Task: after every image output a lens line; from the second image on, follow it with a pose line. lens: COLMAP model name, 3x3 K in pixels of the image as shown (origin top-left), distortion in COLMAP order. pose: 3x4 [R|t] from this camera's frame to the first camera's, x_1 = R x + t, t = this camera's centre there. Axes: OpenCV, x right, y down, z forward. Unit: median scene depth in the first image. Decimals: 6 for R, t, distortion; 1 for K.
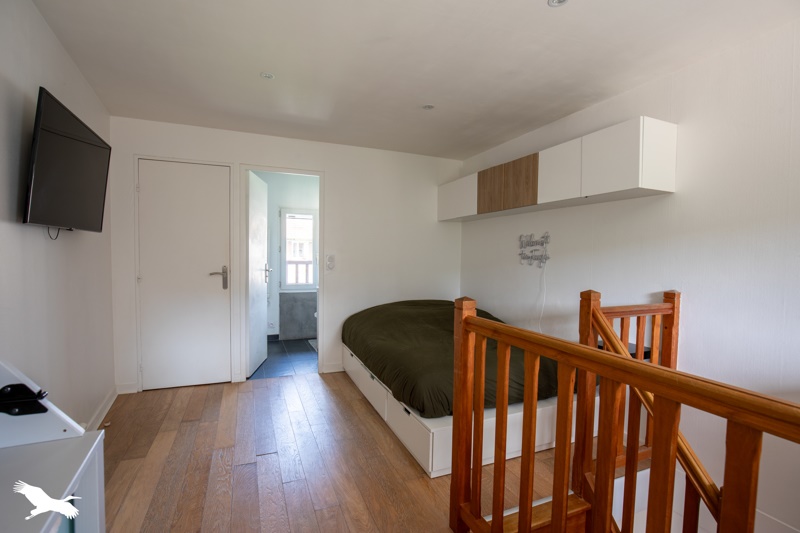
lens RADIAL K [[370.2, 0, 395.4], [0, 370.2, 276.0], [0, 0, 1]] dist [-0.028807, -0.000060]
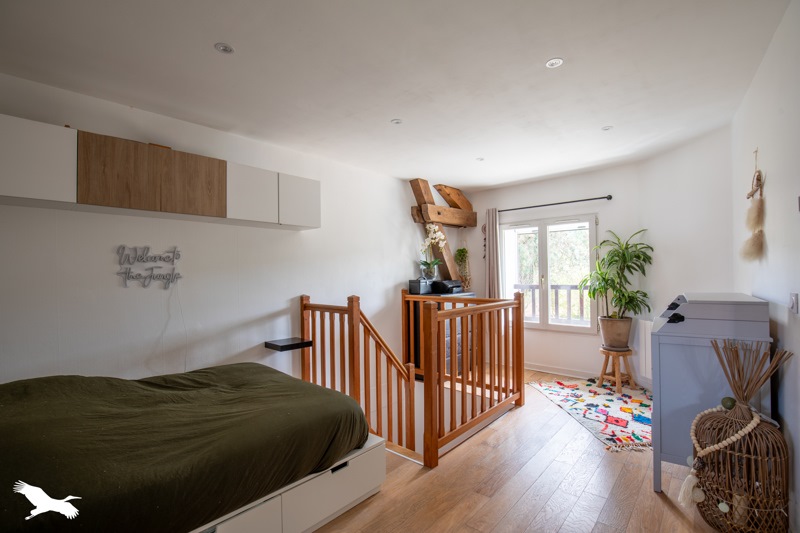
lens RADIAL K [[370.2, 0, 395.4], [0, 370.2, 276.0], [0, 0, 1]] dist [-0.028807, -0.000060]
pose [[-0.441771, -0.010115, 0.897071, -0.539509], [0.059887, 0.997374, 0.040738, -0.053395], [-0.895127, 0.071720, -0.440005, 0.891224]]
